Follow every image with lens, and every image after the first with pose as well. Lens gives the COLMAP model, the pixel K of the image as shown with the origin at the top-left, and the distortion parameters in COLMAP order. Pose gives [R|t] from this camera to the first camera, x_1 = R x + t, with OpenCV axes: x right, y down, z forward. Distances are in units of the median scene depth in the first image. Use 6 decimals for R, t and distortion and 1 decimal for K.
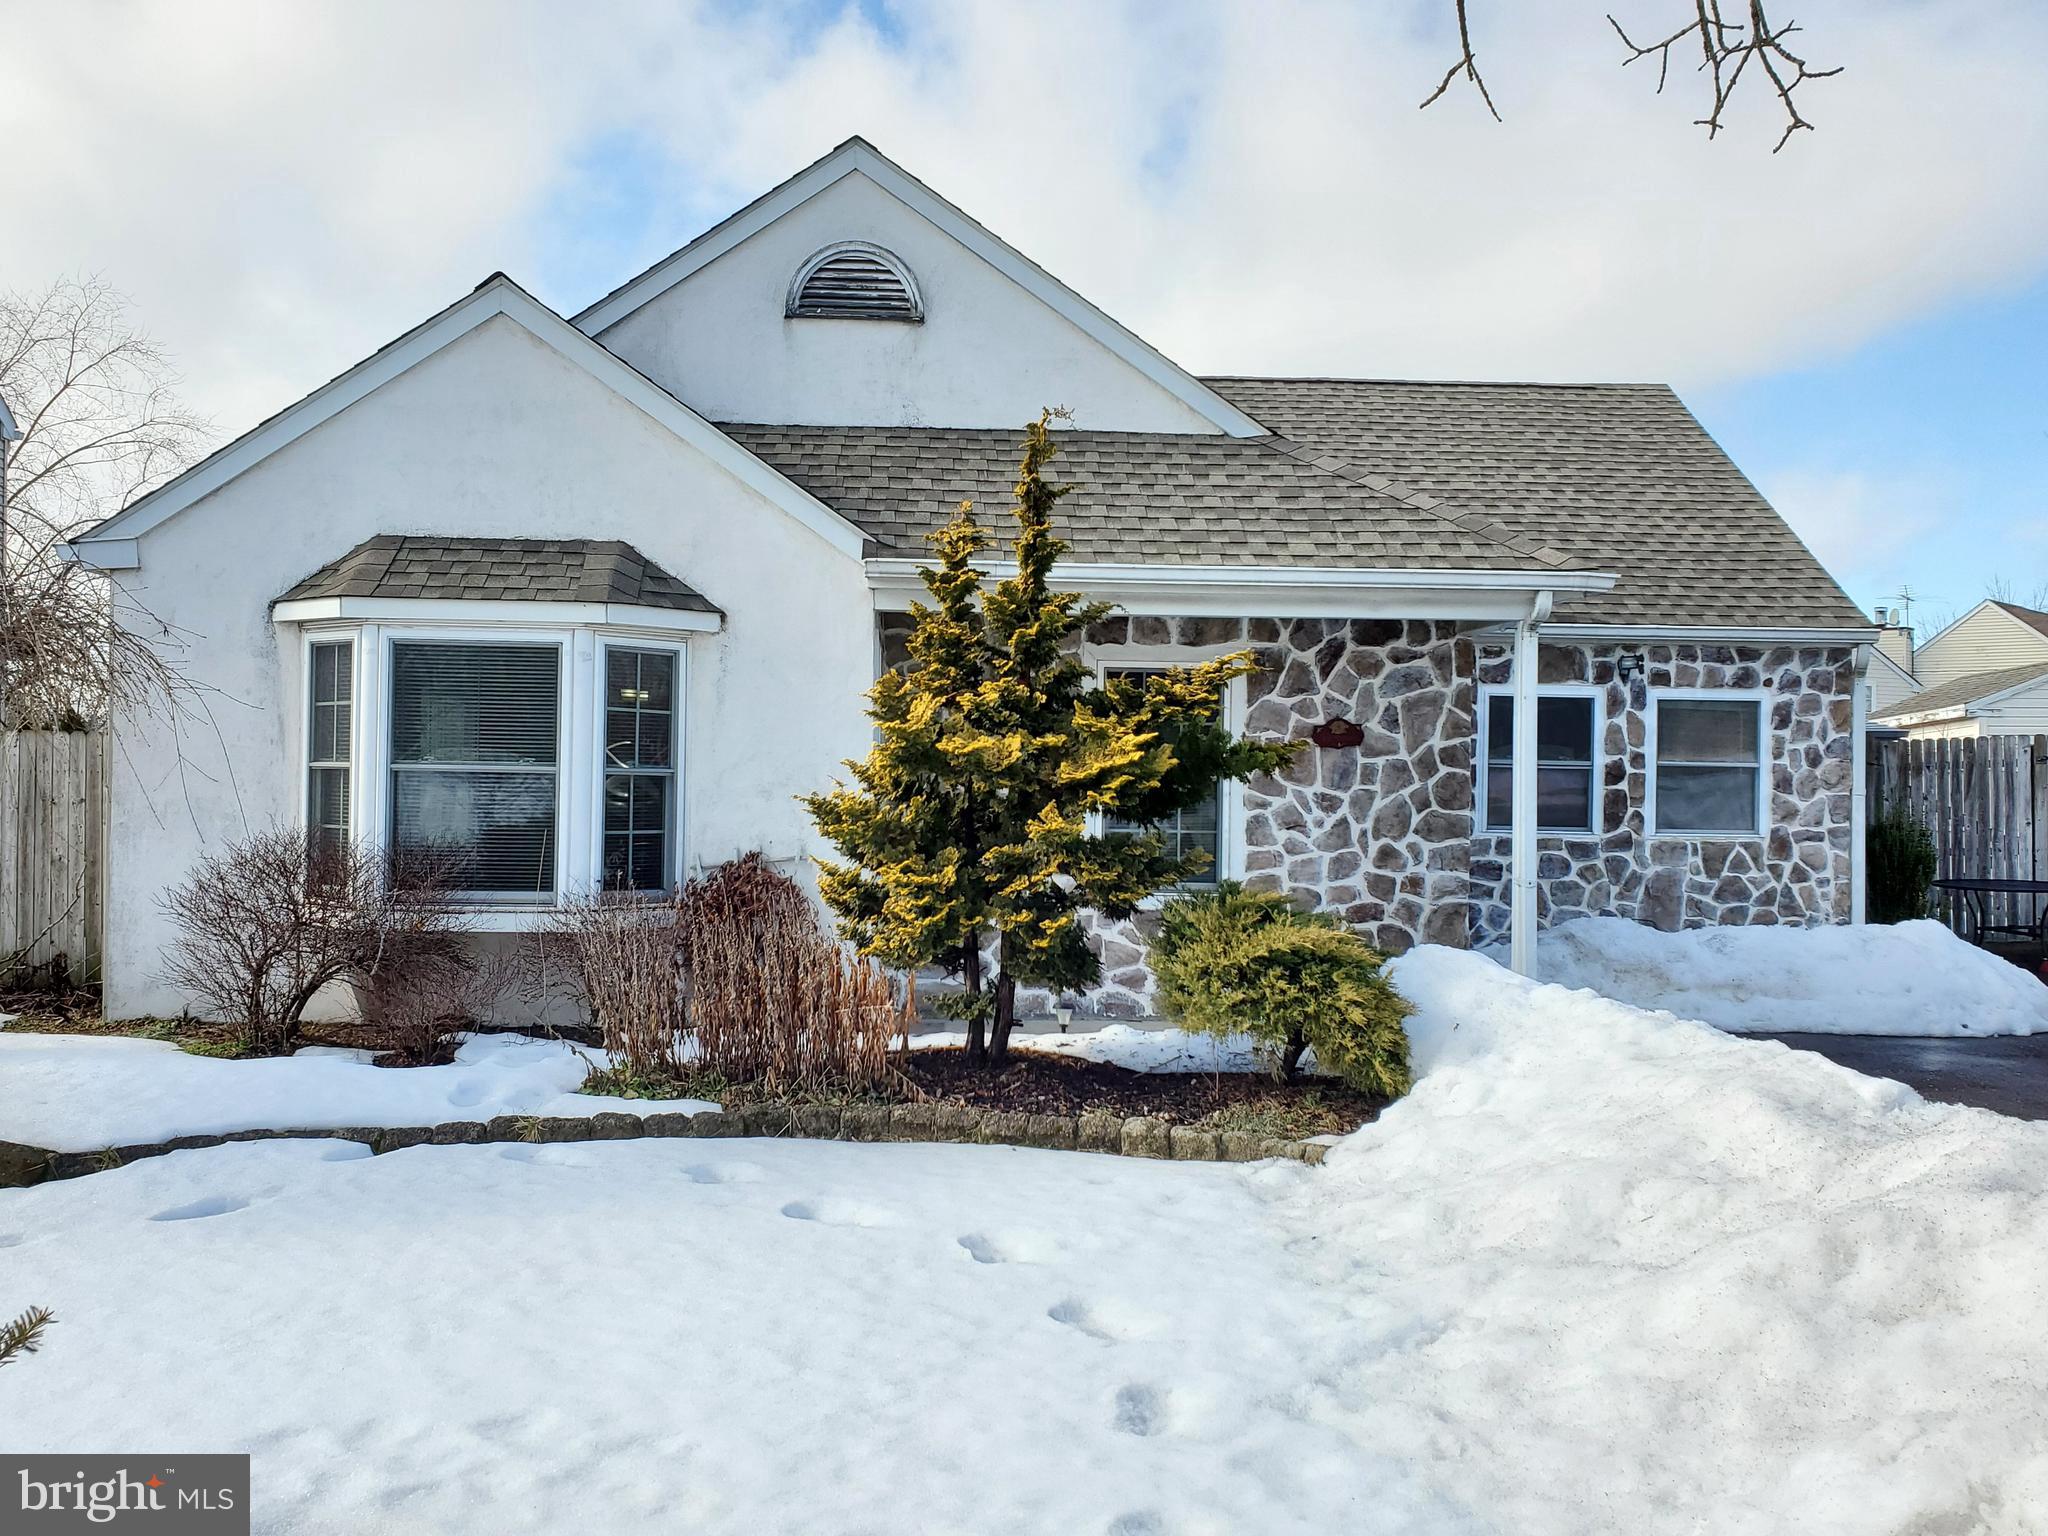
lens RADIAL K [[1701.7, 0, 1024.0], [0, 1701.7, 768.0], [0, 0, 1]] dist [0.025746, -0.009471]
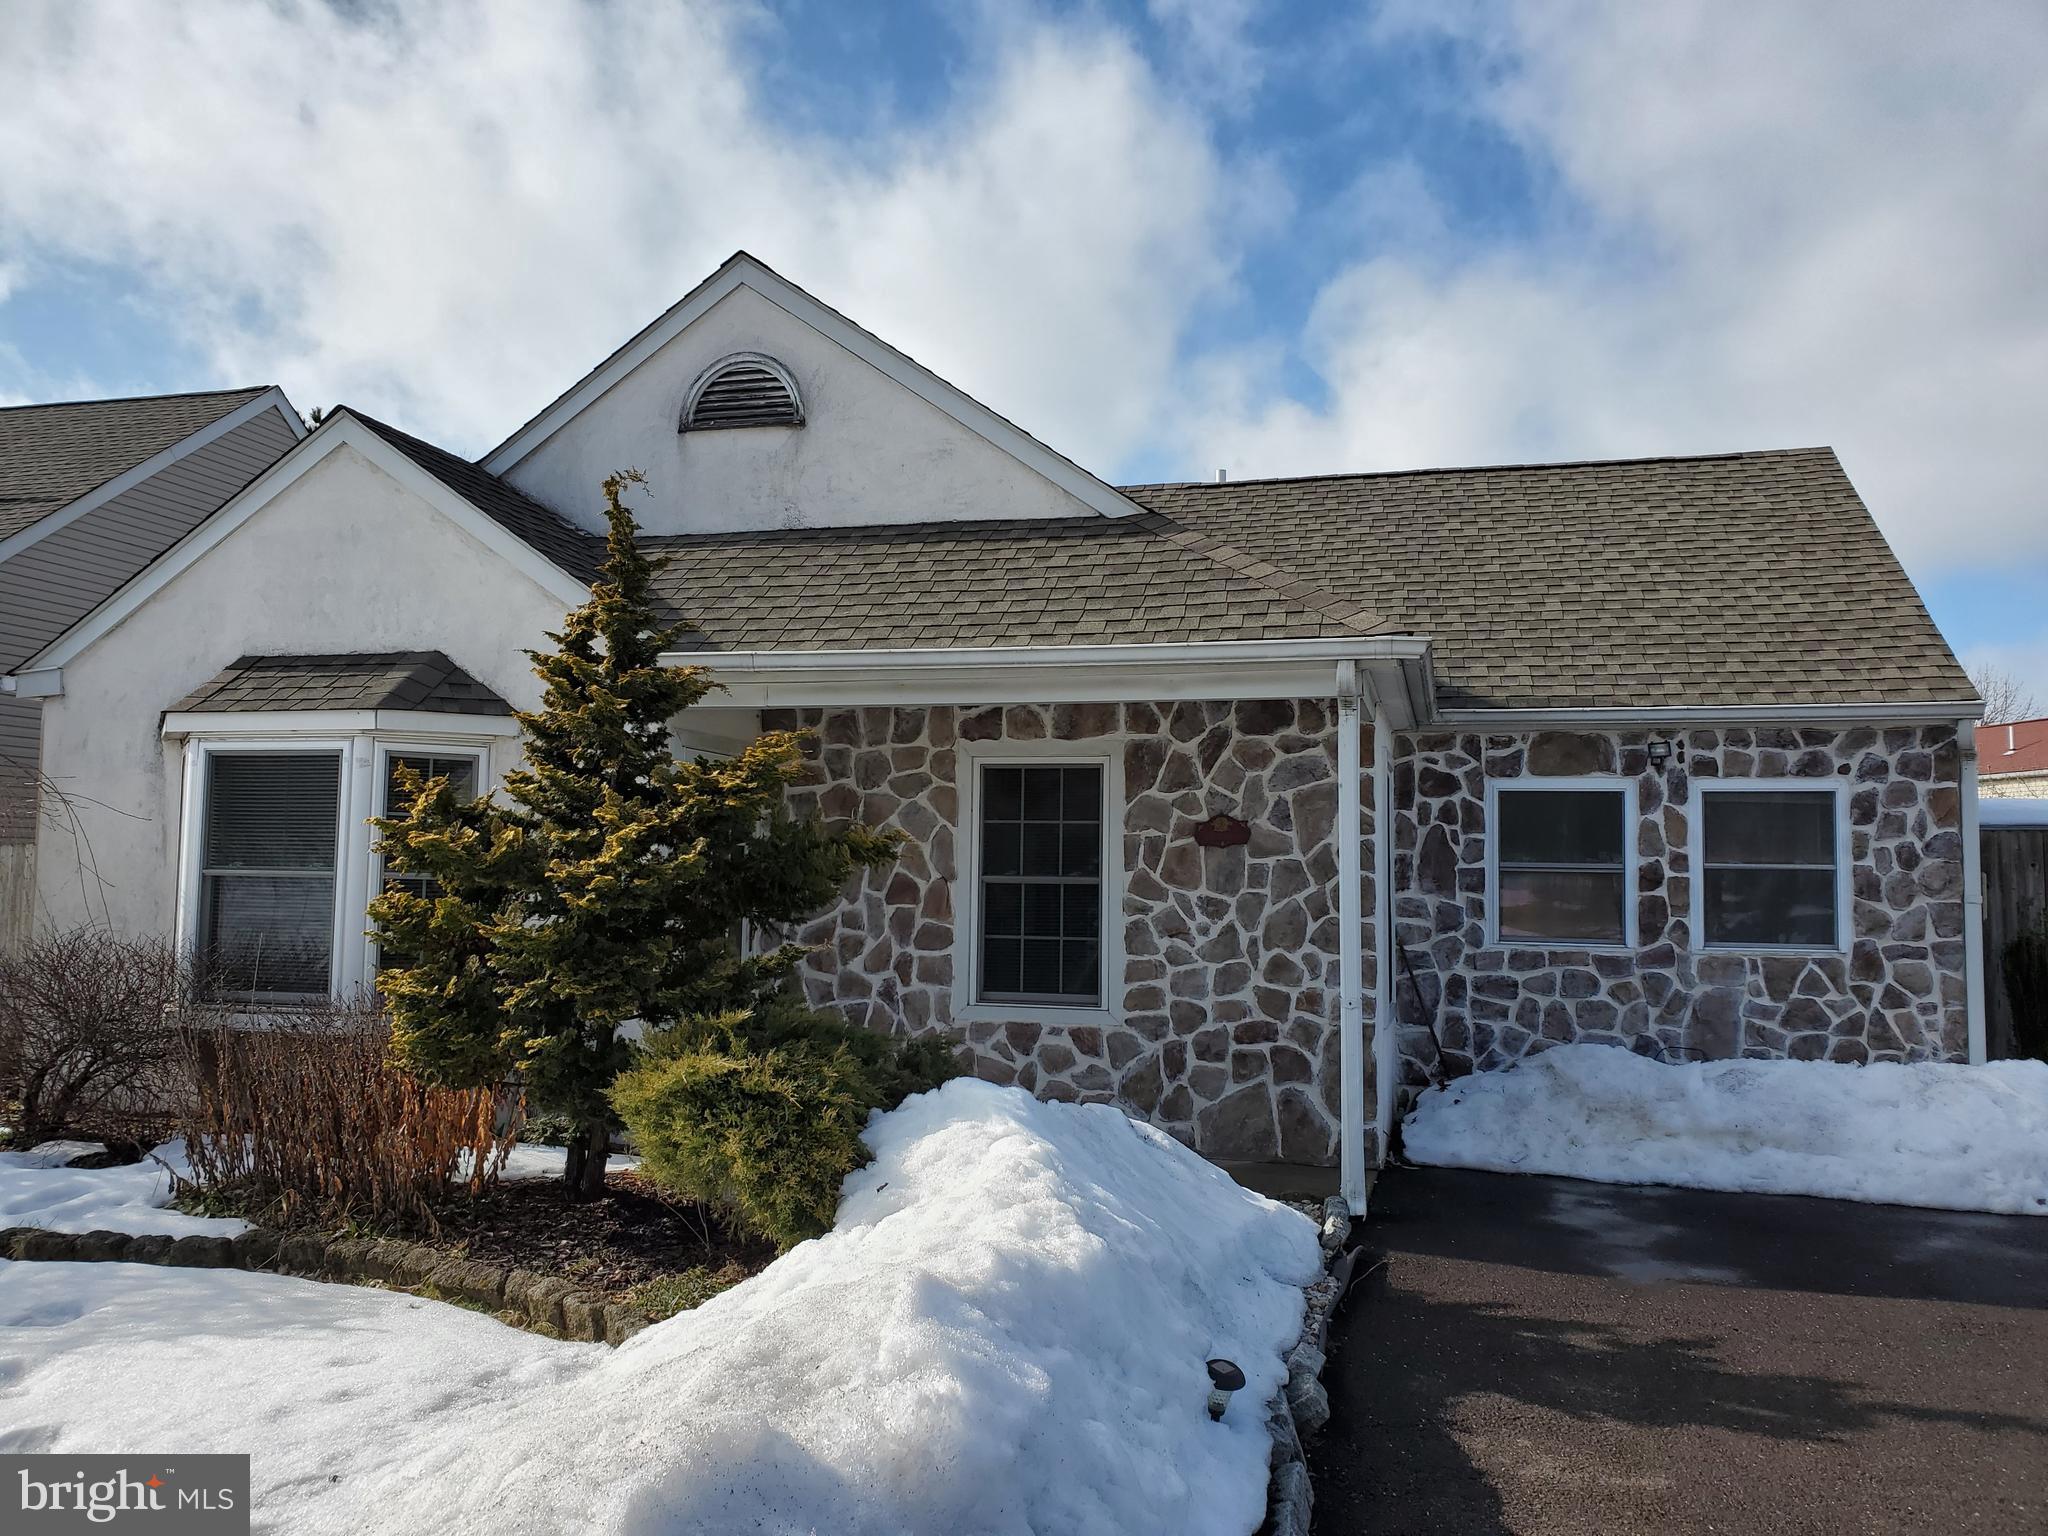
lens RADIAL K [[1538.0, 0, 1014.3], [0, 1538.0, 766.4], [0, 0, 1]] dist [0.044012, -0.049415]
pose [[0.961003, -0.023226, -0.275560, 0.254172], [0.002402, 0.997130, -0.075666, 0.005798], [0.276527, 0.072053, 0.958301, 0.150872]]
